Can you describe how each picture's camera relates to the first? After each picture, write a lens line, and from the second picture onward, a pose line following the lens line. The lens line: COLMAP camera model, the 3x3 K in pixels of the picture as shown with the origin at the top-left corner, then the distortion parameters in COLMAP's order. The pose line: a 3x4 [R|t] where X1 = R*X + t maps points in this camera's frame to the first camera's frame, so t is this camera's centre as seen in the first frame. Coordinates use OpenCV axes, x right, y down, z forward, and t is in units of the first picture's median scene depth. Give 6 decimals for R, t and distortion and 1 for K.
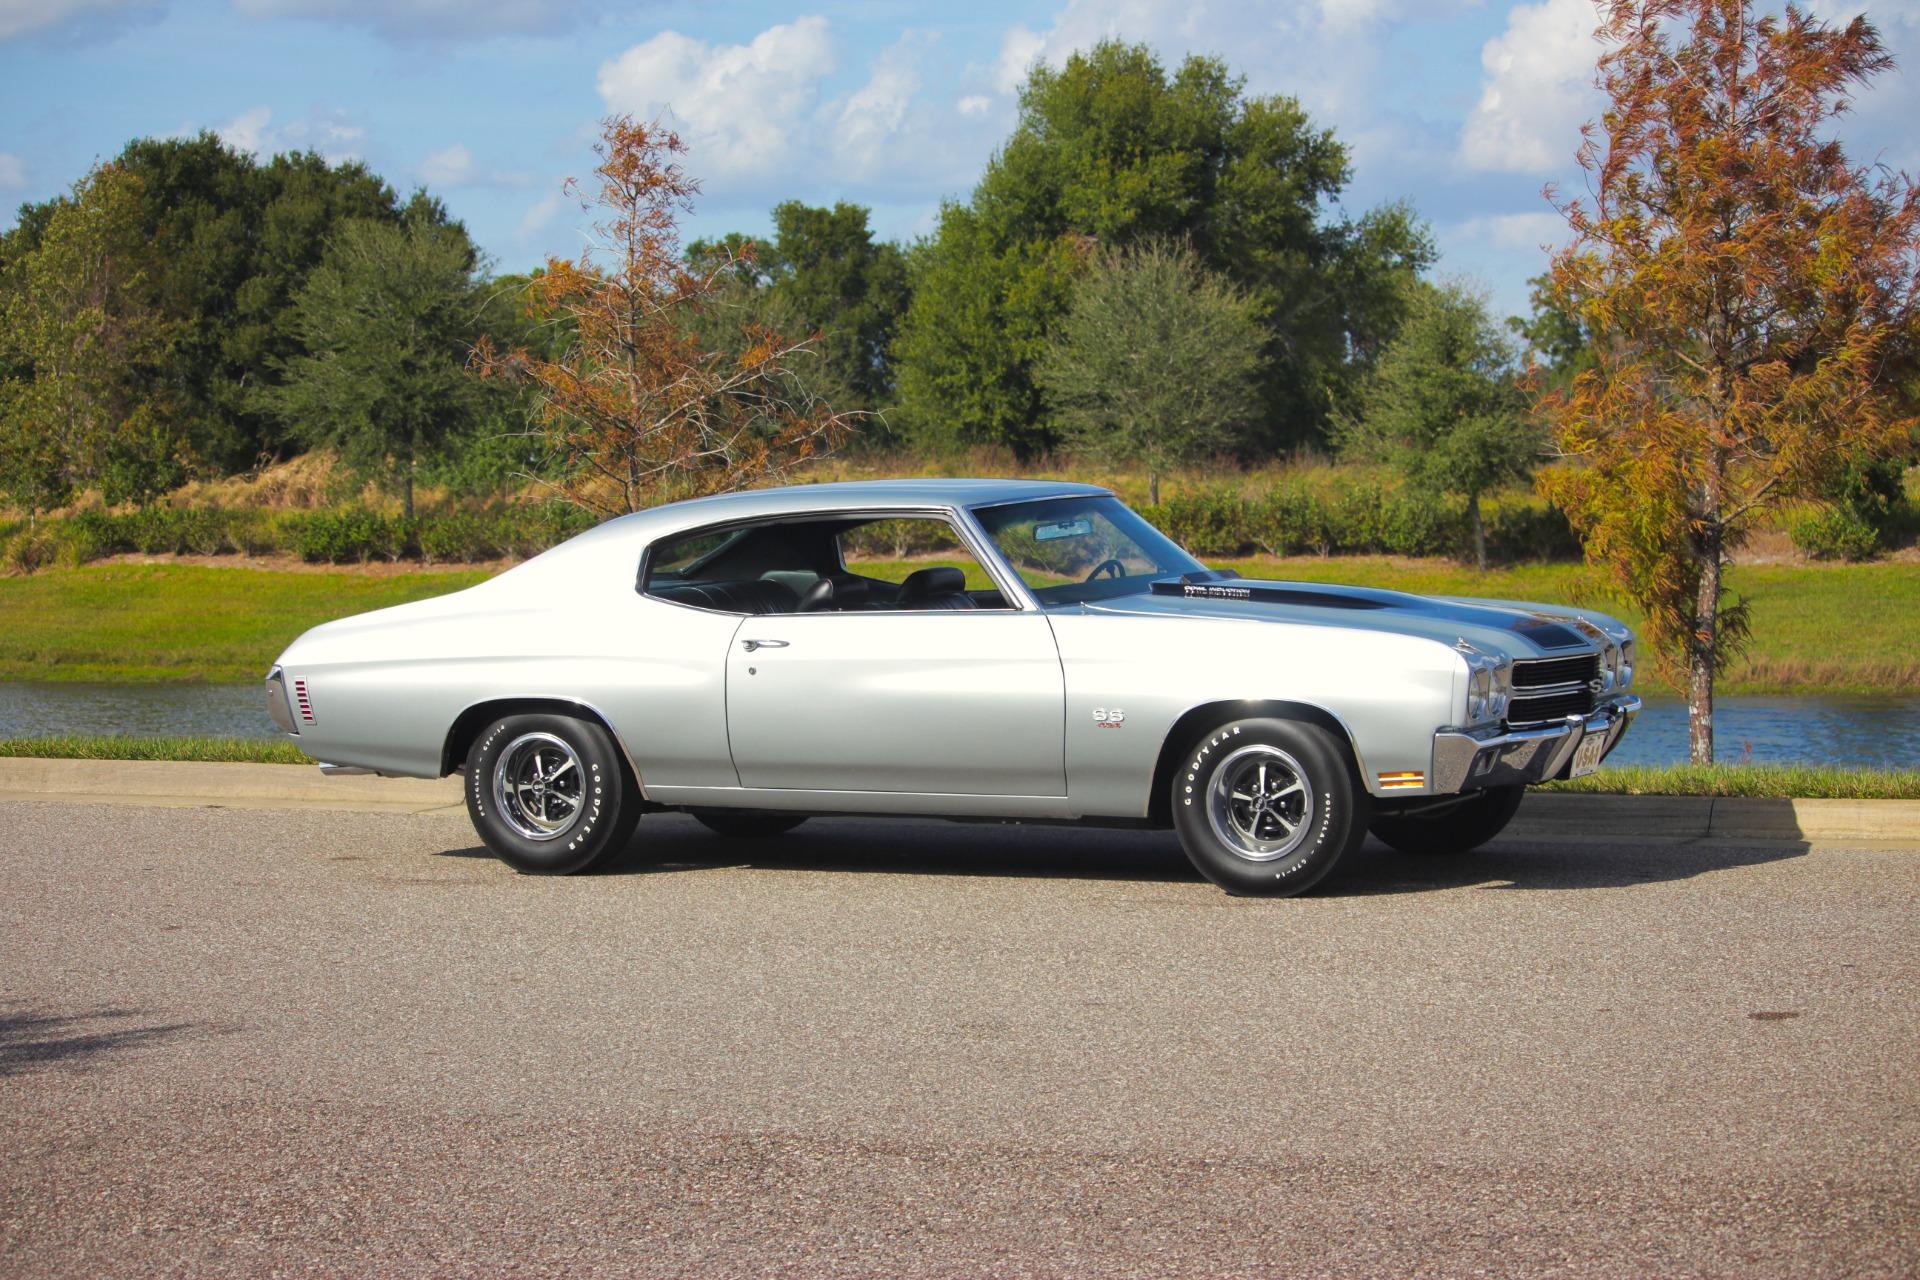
lens RADIAL K [[4963.7, 0, 959.3], [0, 4963.7, 651.6], [0, 0, 1]] dist [-0.451106, 0.000000]
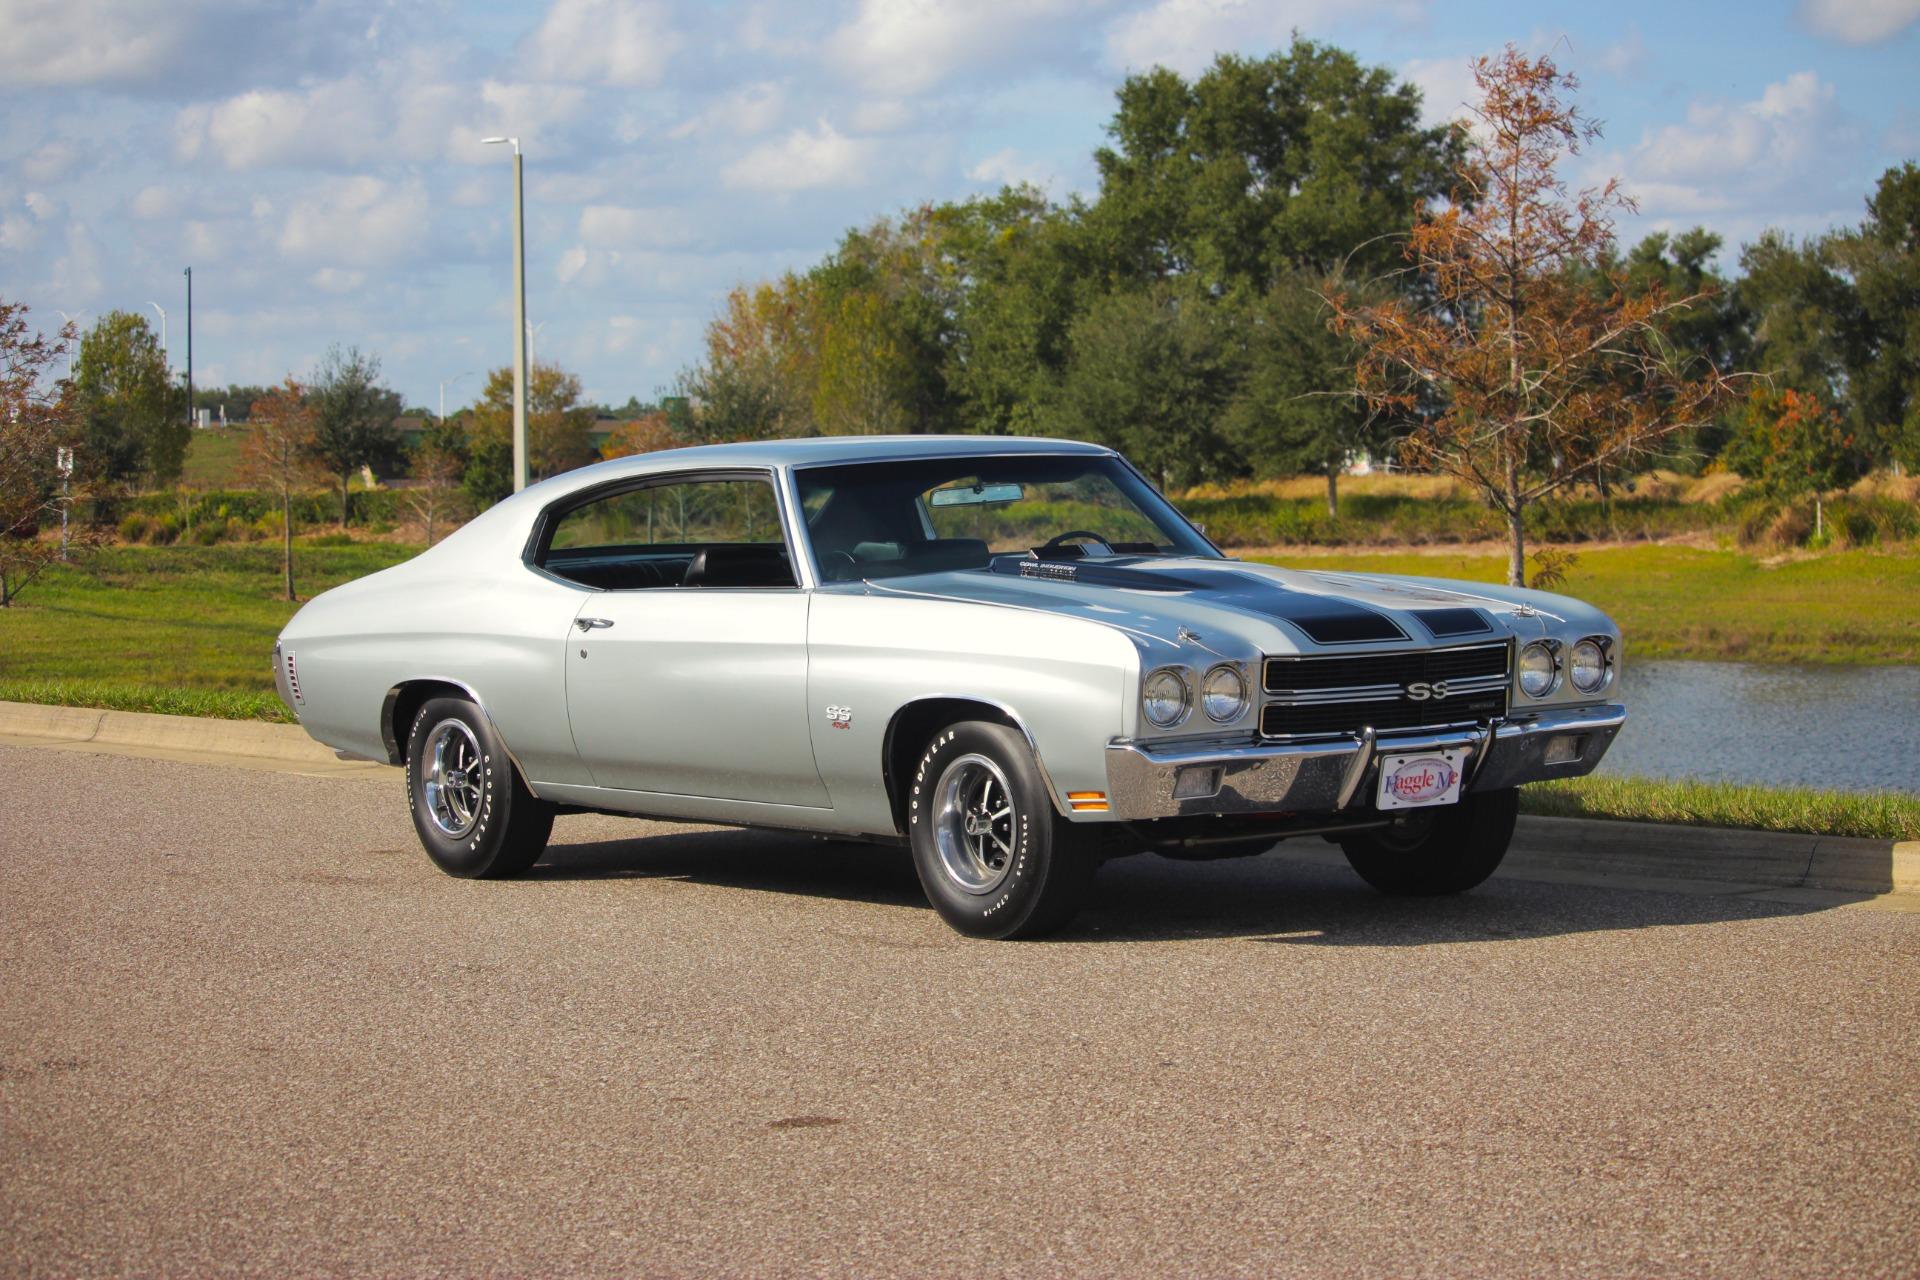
lens RADIAL K [[4963.7, 0, 954.0], [0, 4963.7, 630.6], [0, 0, 1]] dist [-0.451106, 0.000000]
pose [[0.889795, 0.016522, -0.456062, 0.408780], [-0.017114, 0.999850, 0.002831, -0.003726], [0.456040, 0.005286, 0.889944, 0.247011]]
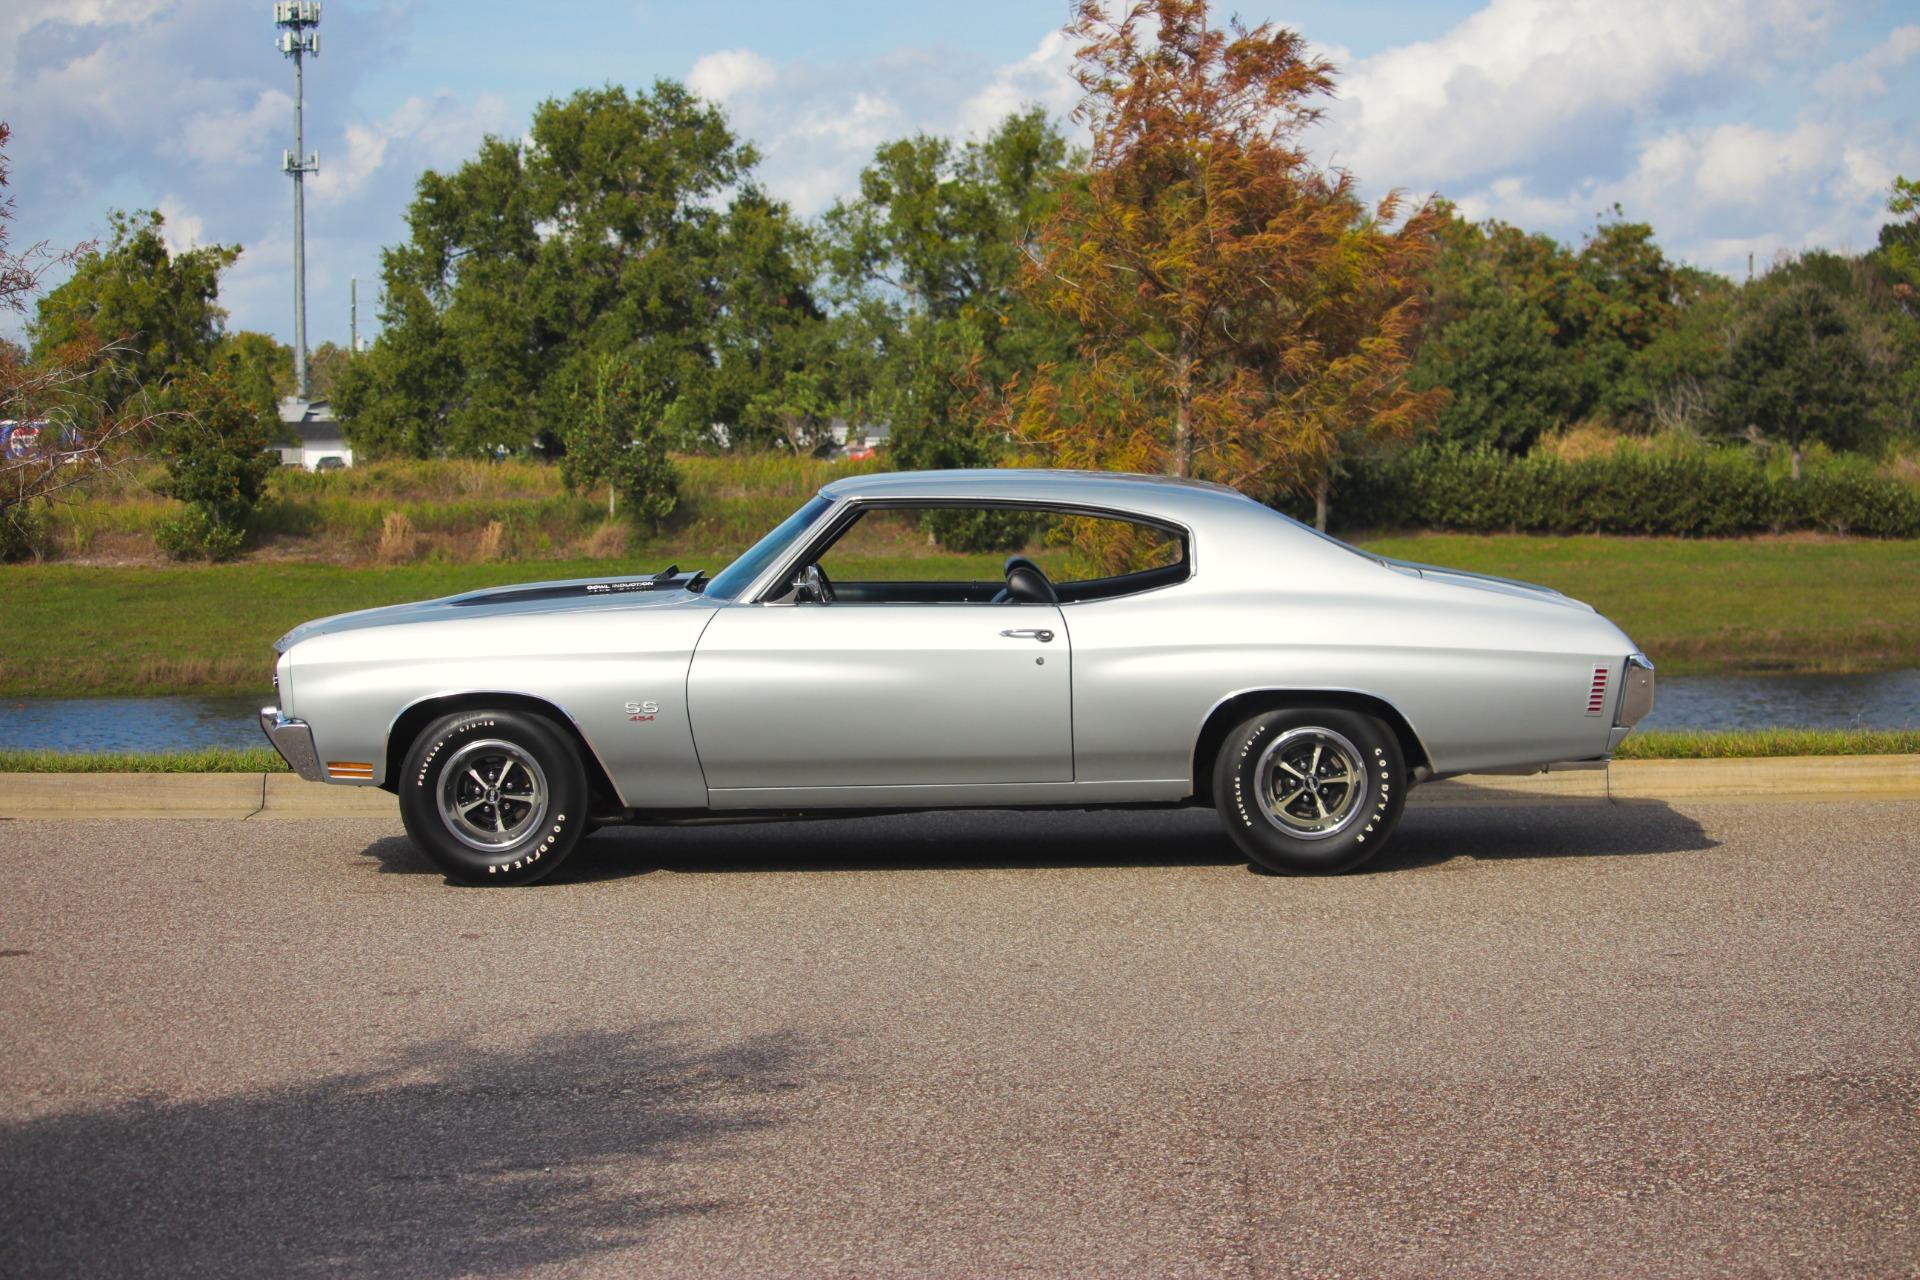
lens RADIAL K [[4963.7, 0, 954.6], [0, 4963.7, 640.7], [0, 0, 1]] dist [-0.451106, 0.000000]
pose [[0.911904, -0.017524, 0.410029, -0.436134], [0.018929, 0.999821, 0.000631, 0.000025], [-0.409967, 0.007186, 0.912072, 0.079413]]
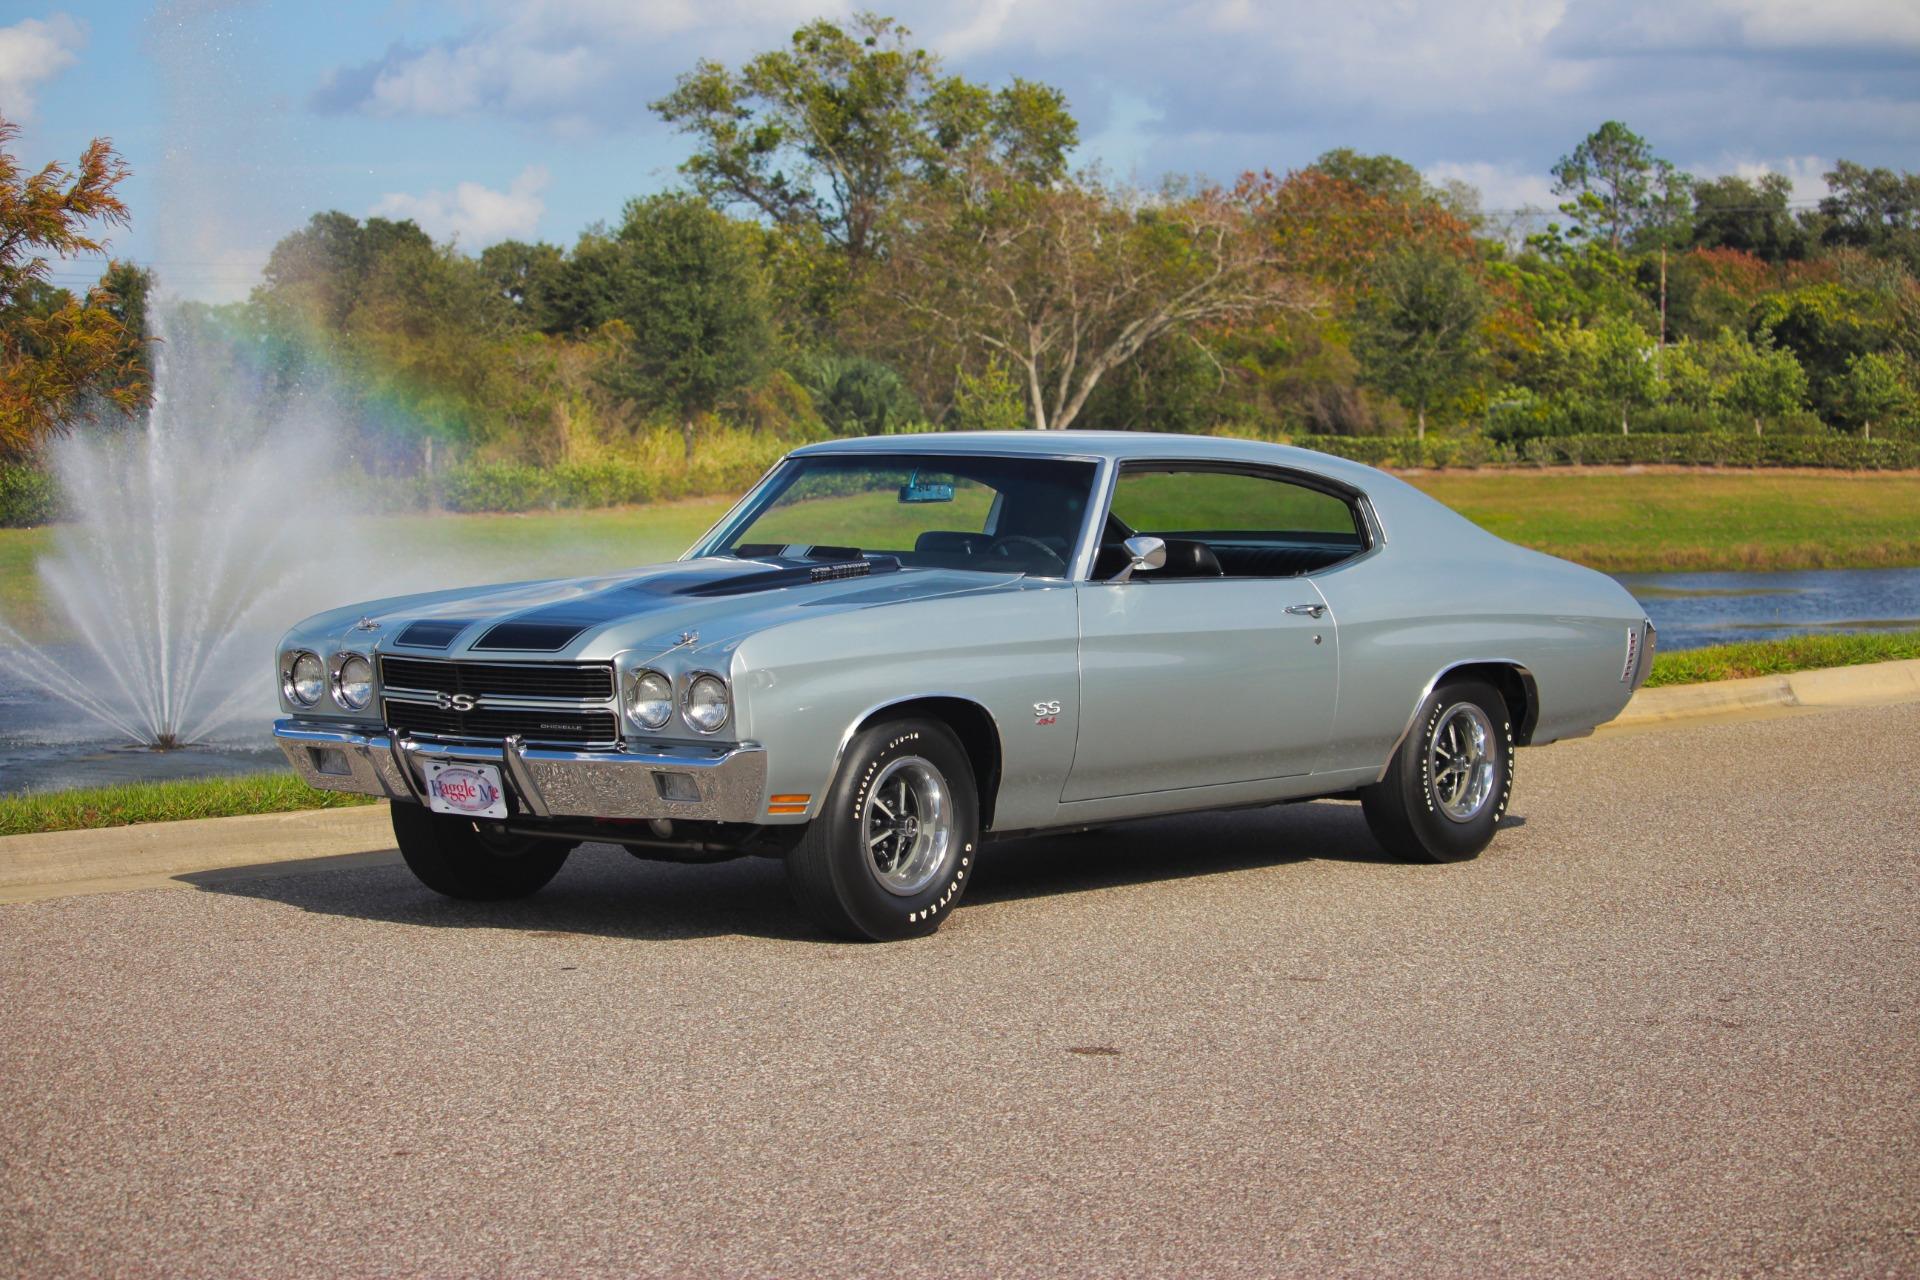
lens RADIAL K [[4963.7, 0, 966.8], [0, 4963.7, 599.8], [0, 0, 1]] dist [-0.451106, 0.000000]
pose [[0.236363, -0.025148, 0.971339, -0.876436], [0.044125, 0.998912, 0.015125, -0.017683], [-0.970662, 0.039286, 0.237215, 0.806095]]
